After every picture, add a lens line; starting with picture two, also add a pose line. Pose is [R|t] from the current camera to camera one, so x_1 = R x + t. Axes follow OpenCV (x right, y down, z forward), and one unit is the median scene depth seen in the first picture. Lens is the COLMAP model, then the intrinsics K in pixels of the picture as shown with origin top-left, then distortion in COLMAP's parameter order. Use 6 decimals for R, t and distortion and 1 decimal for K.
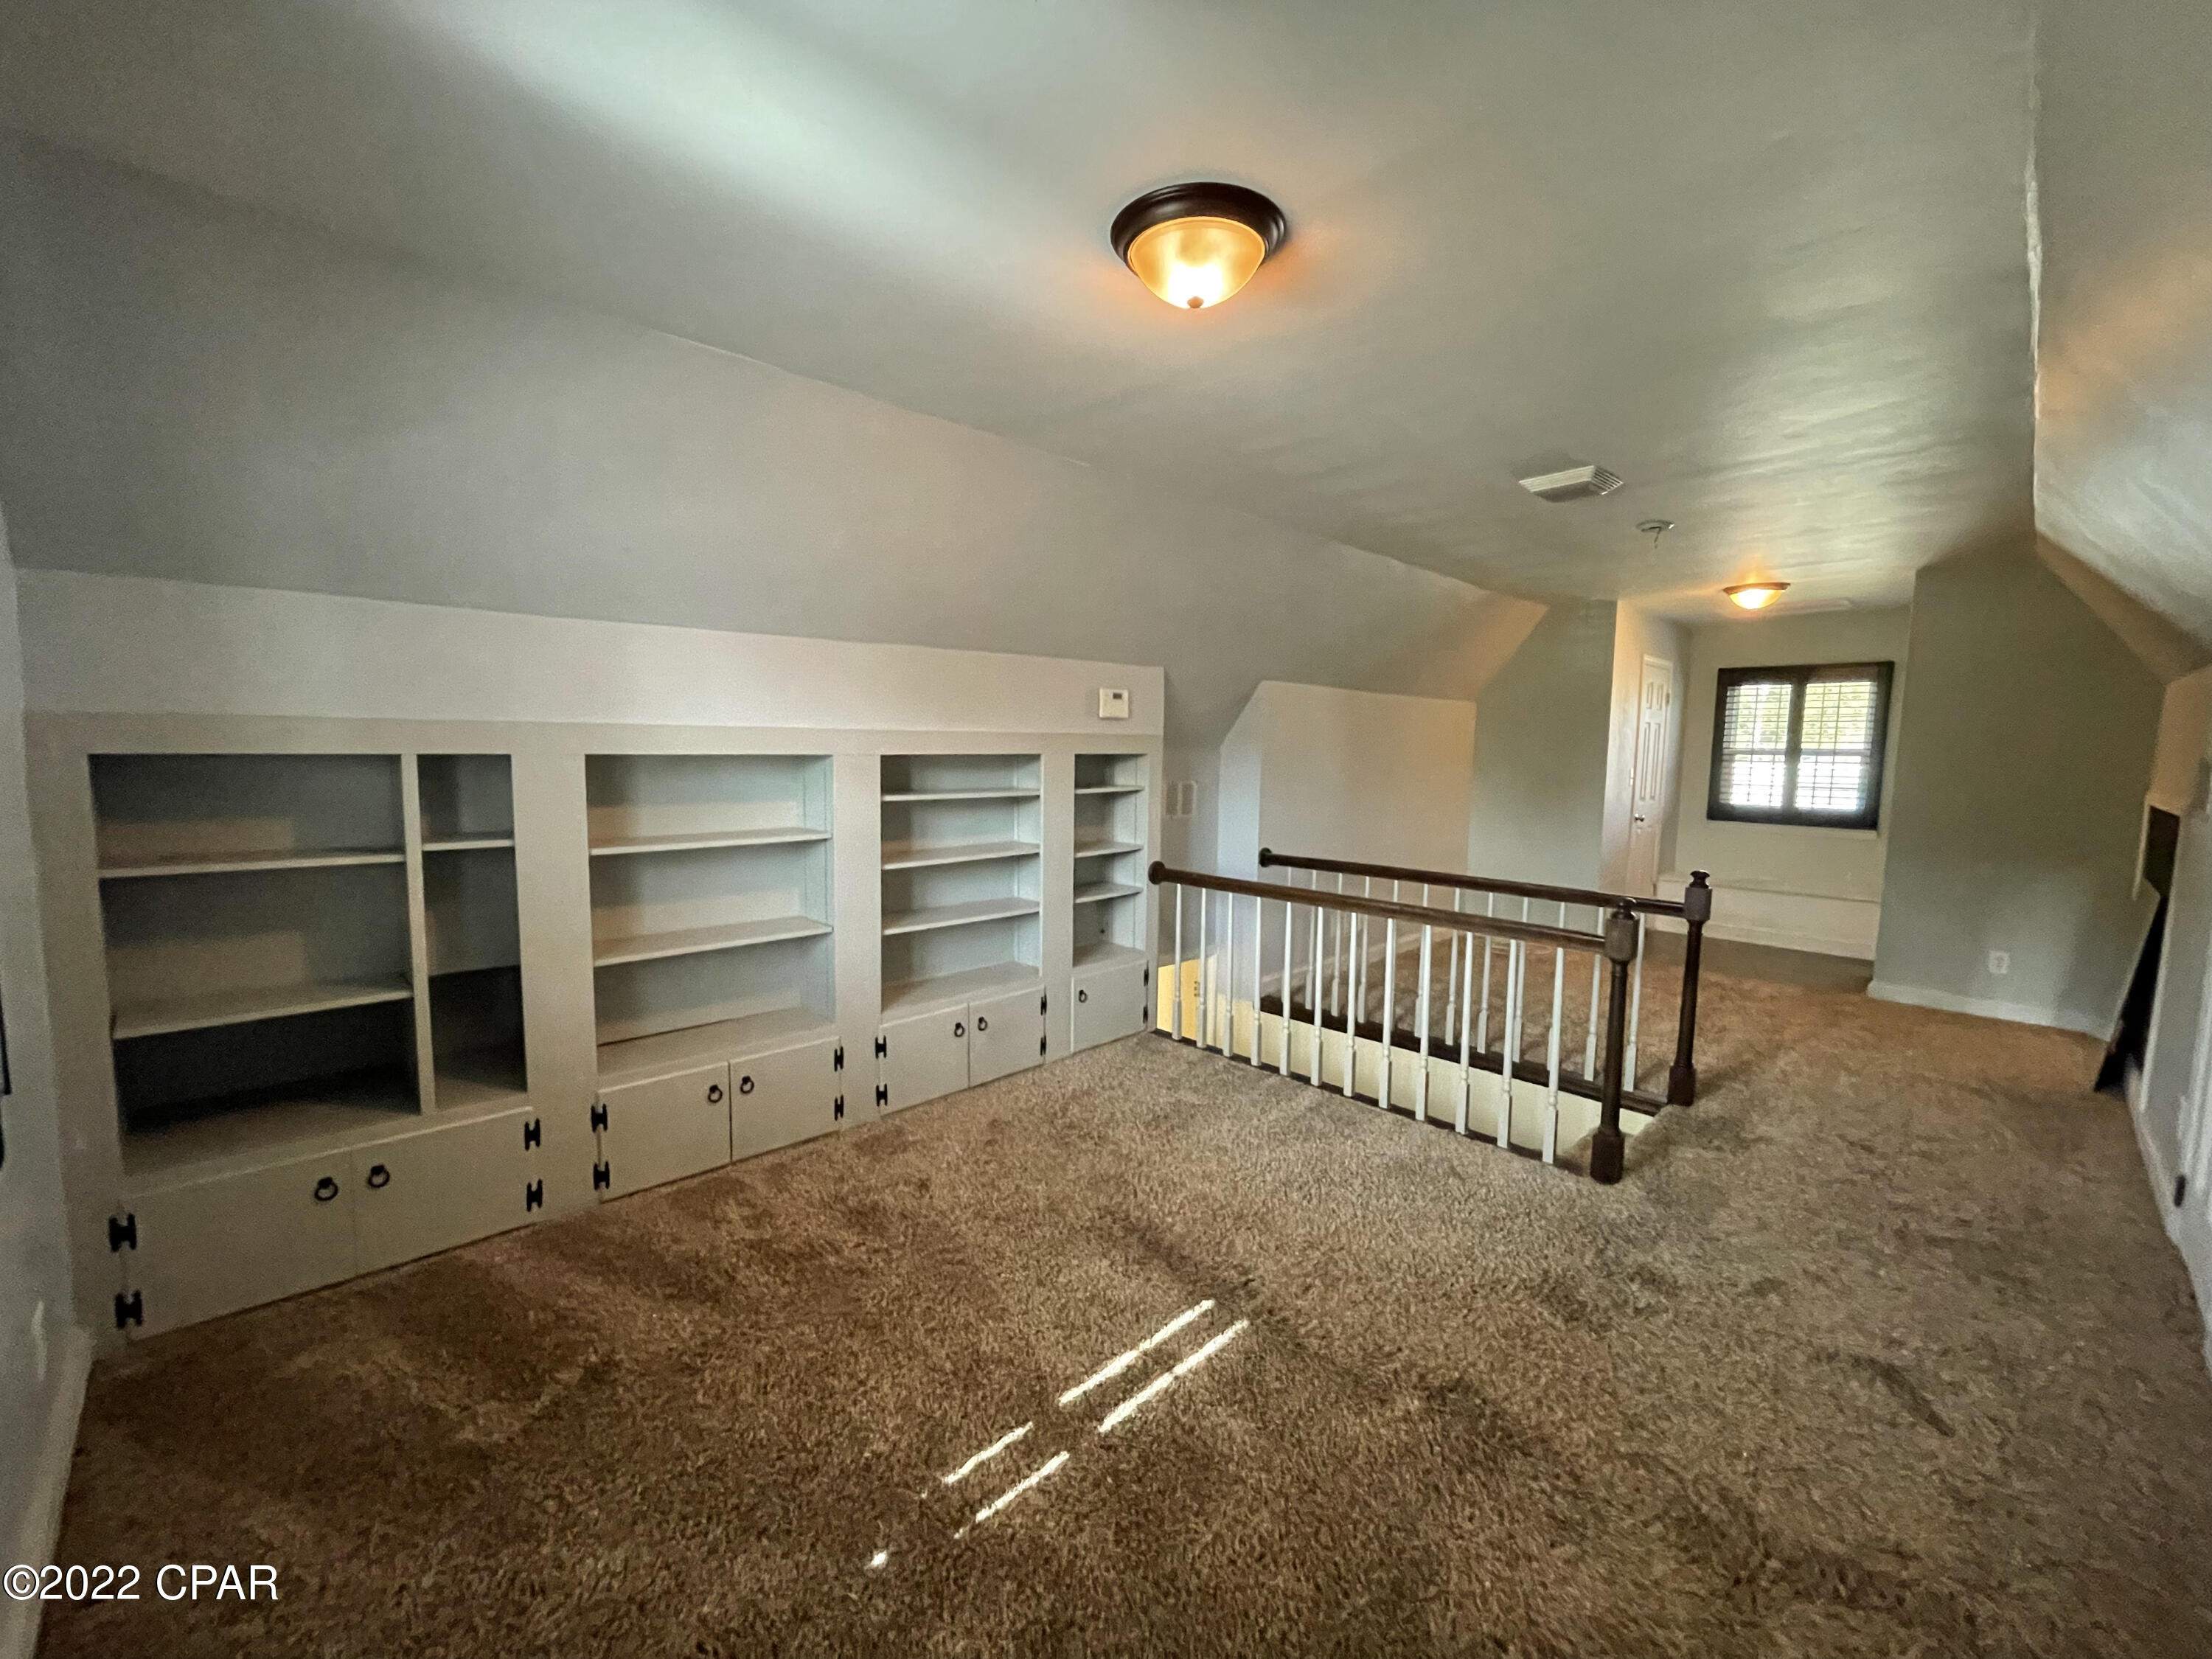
lens RADIAL K [[894.5, 0, 1102.9], [0, 894.5, 819.3], [0, 0, 1]] dist [-0.004912, 0.001293]
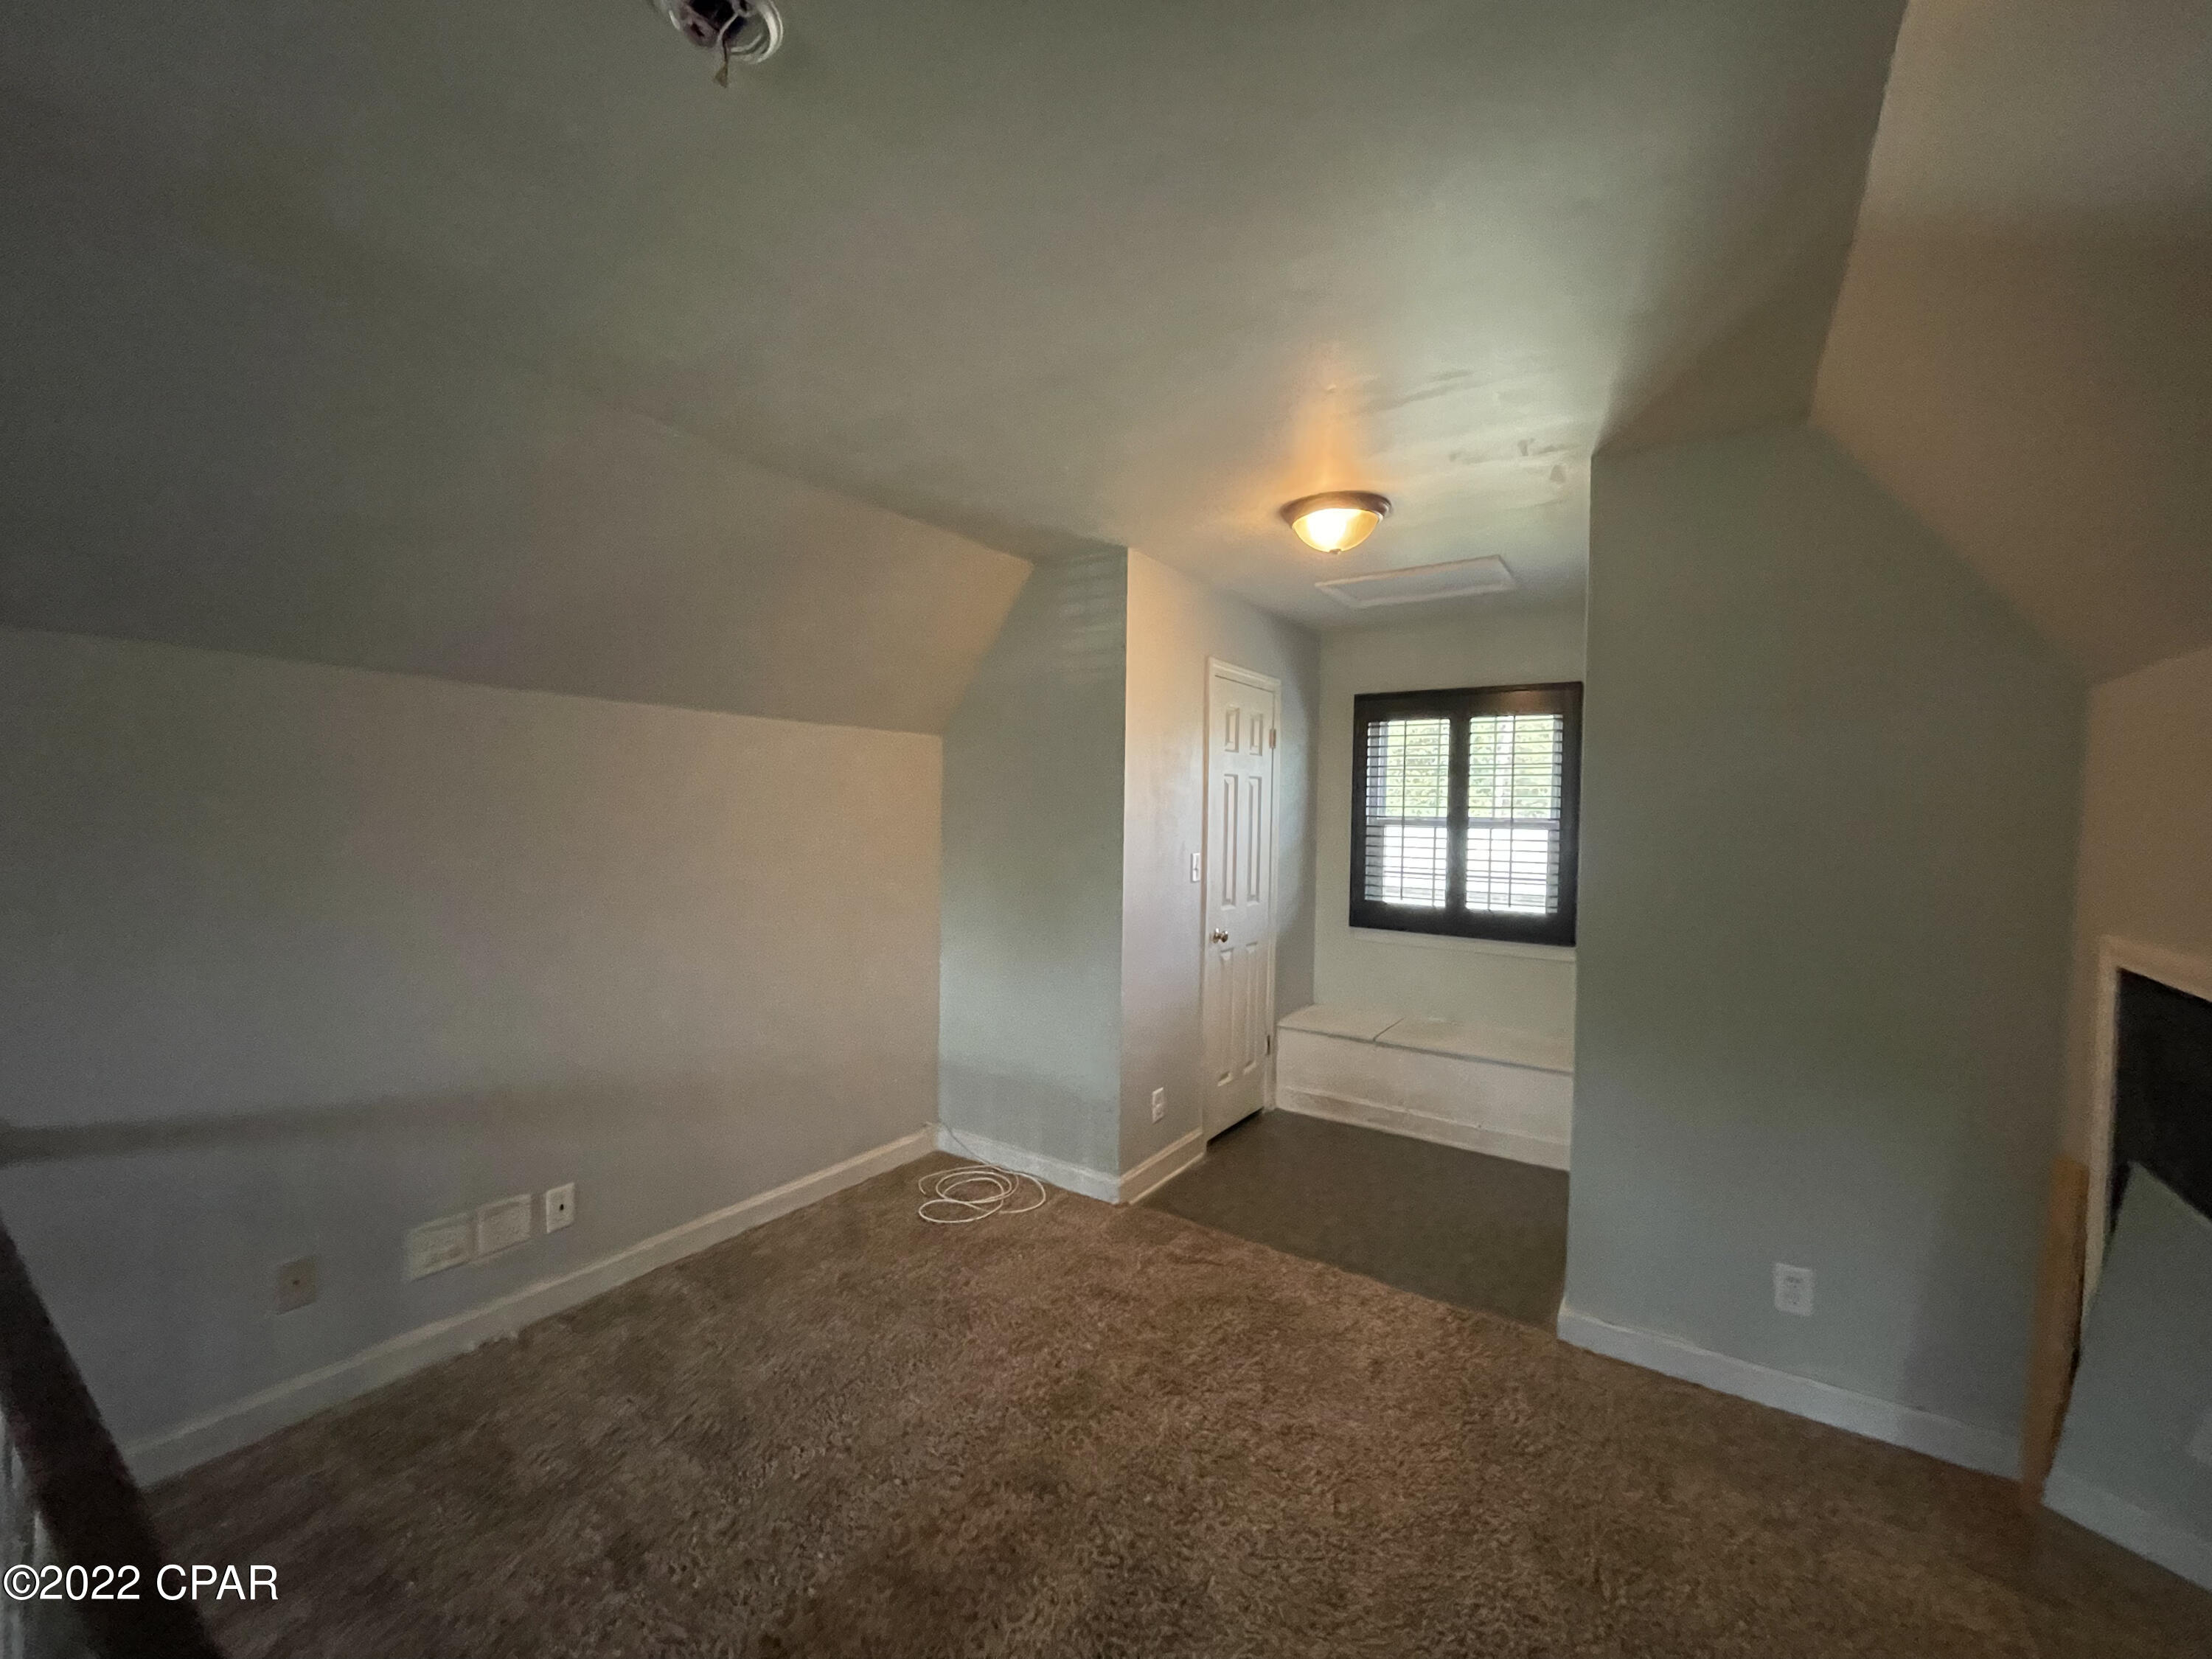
lens RADIAL K [[894.5, 0, 1105.4], [0, 894.5, 830.1], [0, 0, 1]] dist [-0.004912, 0.001293]
pose [[0.978021, -0.004324, 0.208463, 0.587927], [0.016842, 0.998156, -0.058312, -0.055018], [-0.207827, 0.060542, 0.976290, 0.636334]]
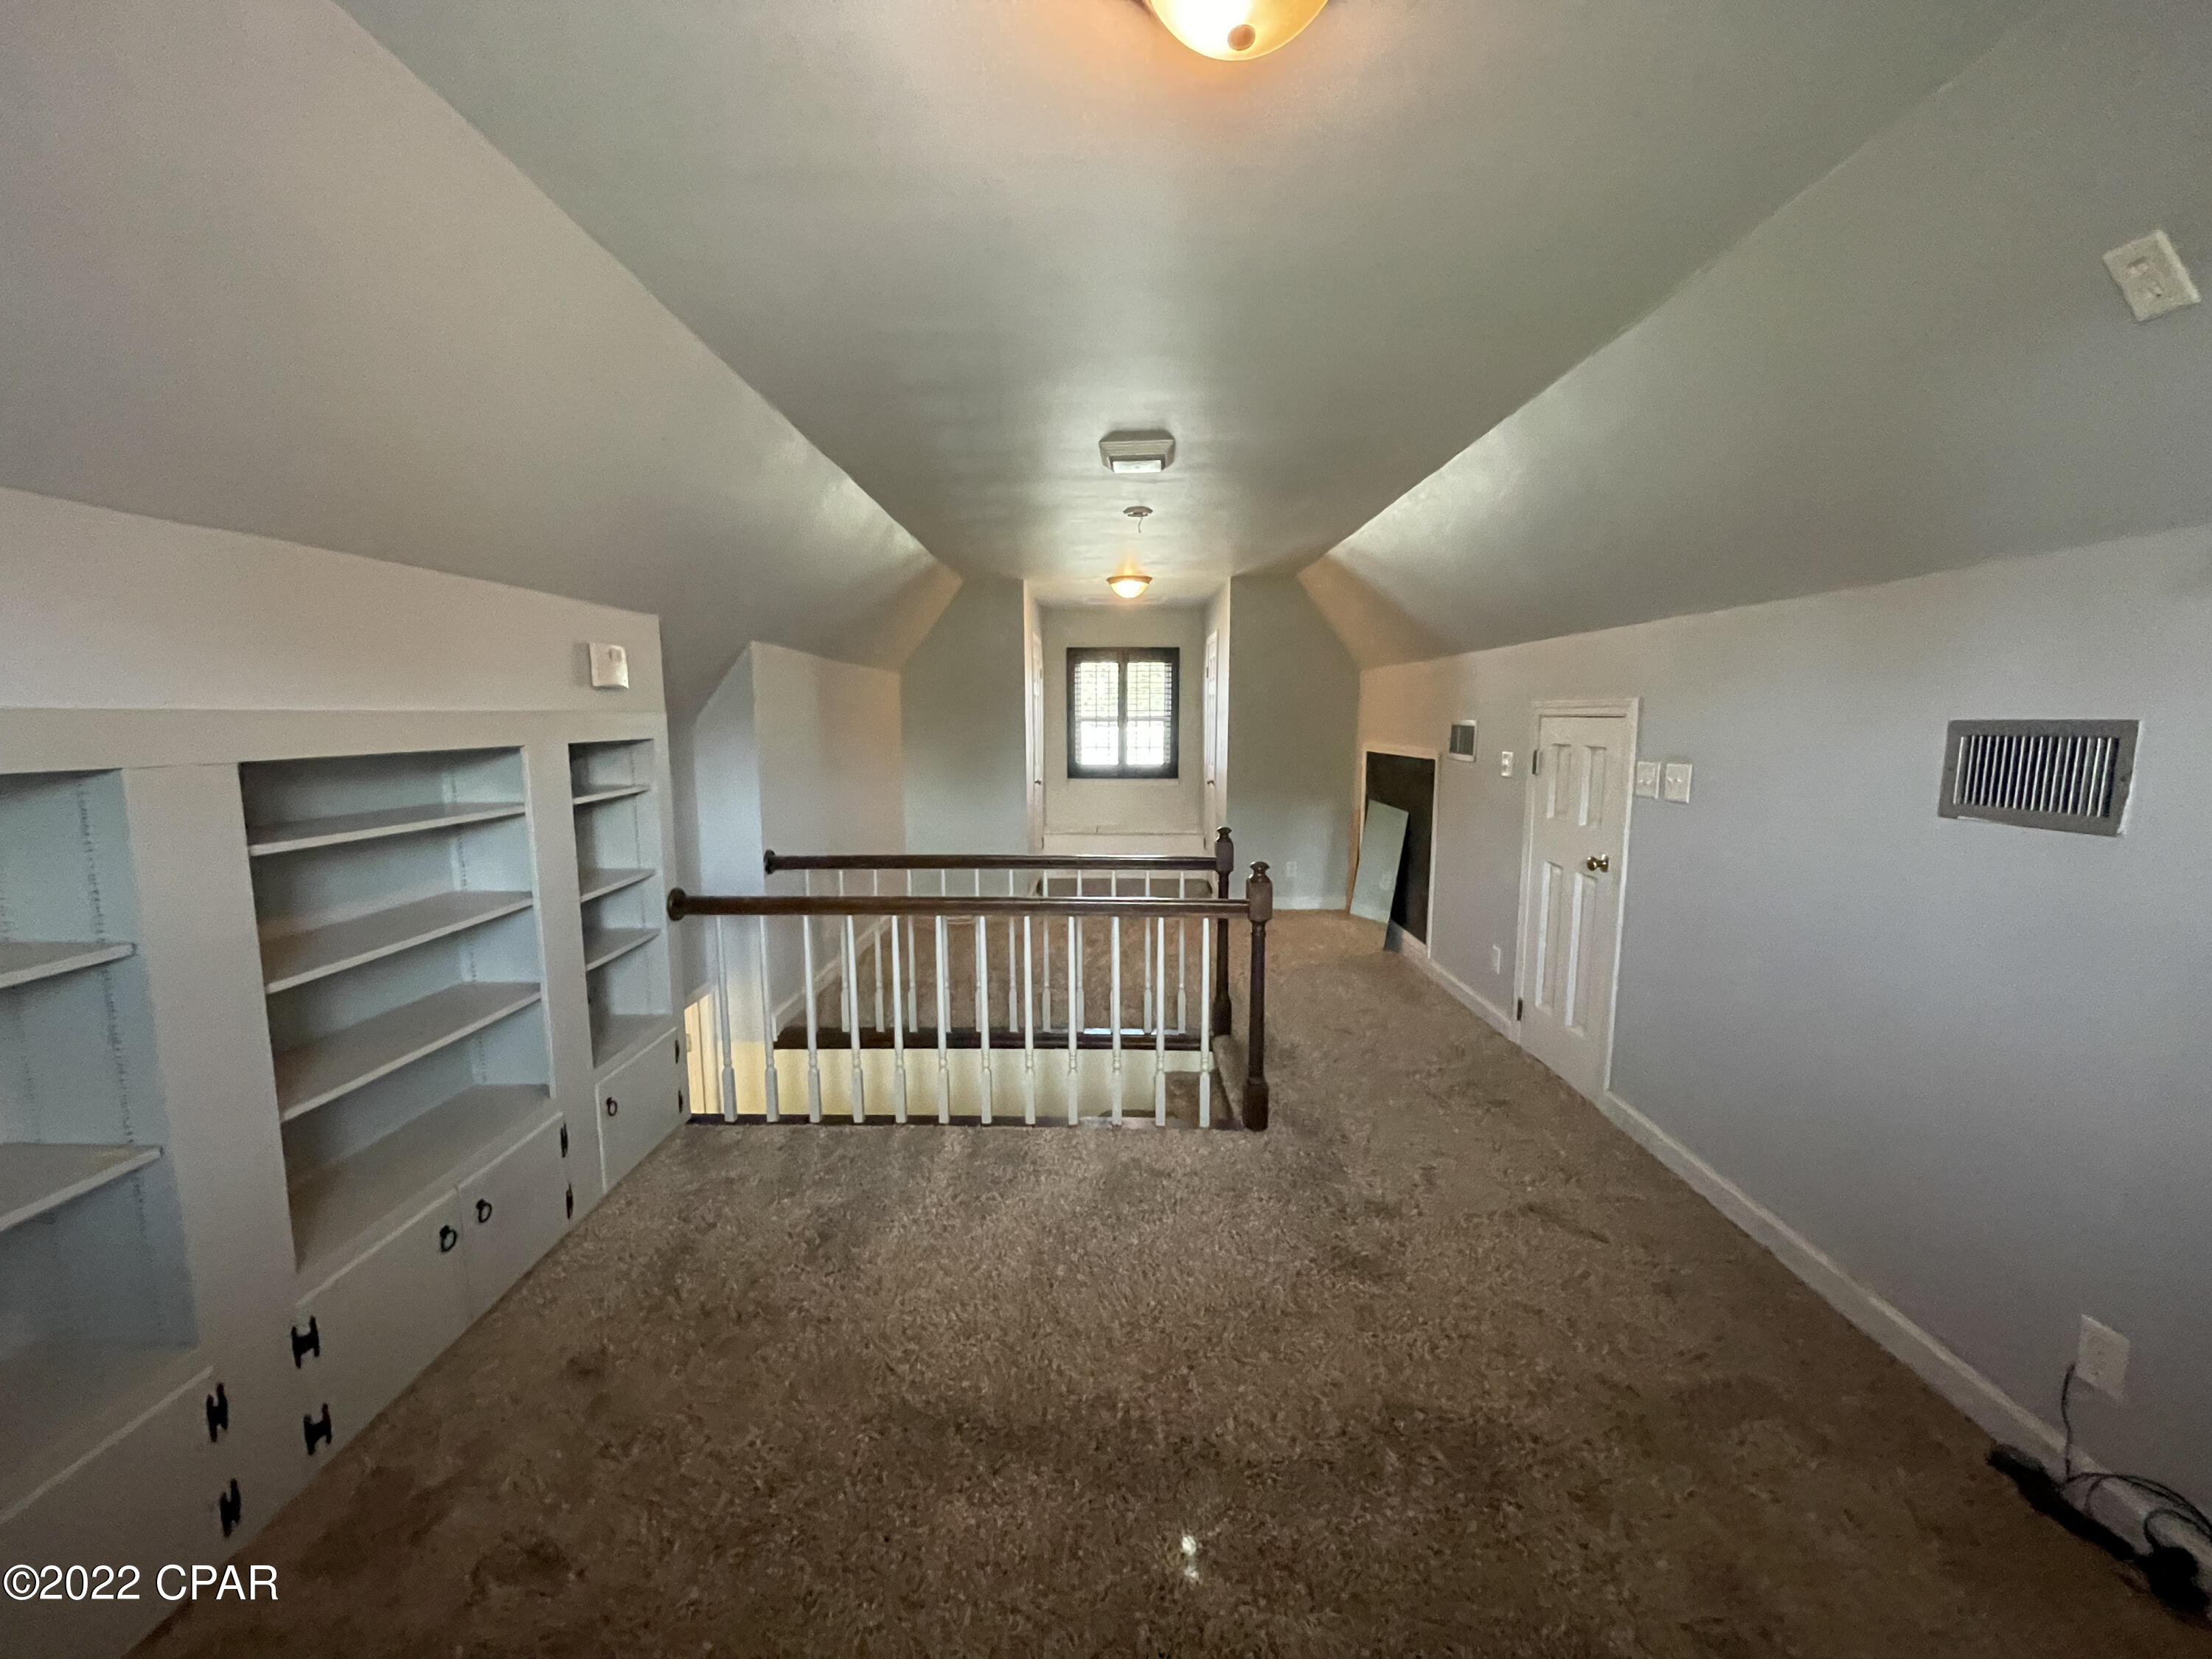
lens RADIAL K [[894.5, 0, 1097.9], [0, 894.5, 828.6], [0, 0, 1]] dist [-0.004912, 0.001293]
pose [[0.713615, -0.101284, 0.693177, -0.168868], [0.071997, 0.994857, 0.071243, -0.024517], [-0.696828, -0.000934, 0.717238, 0.223627]]
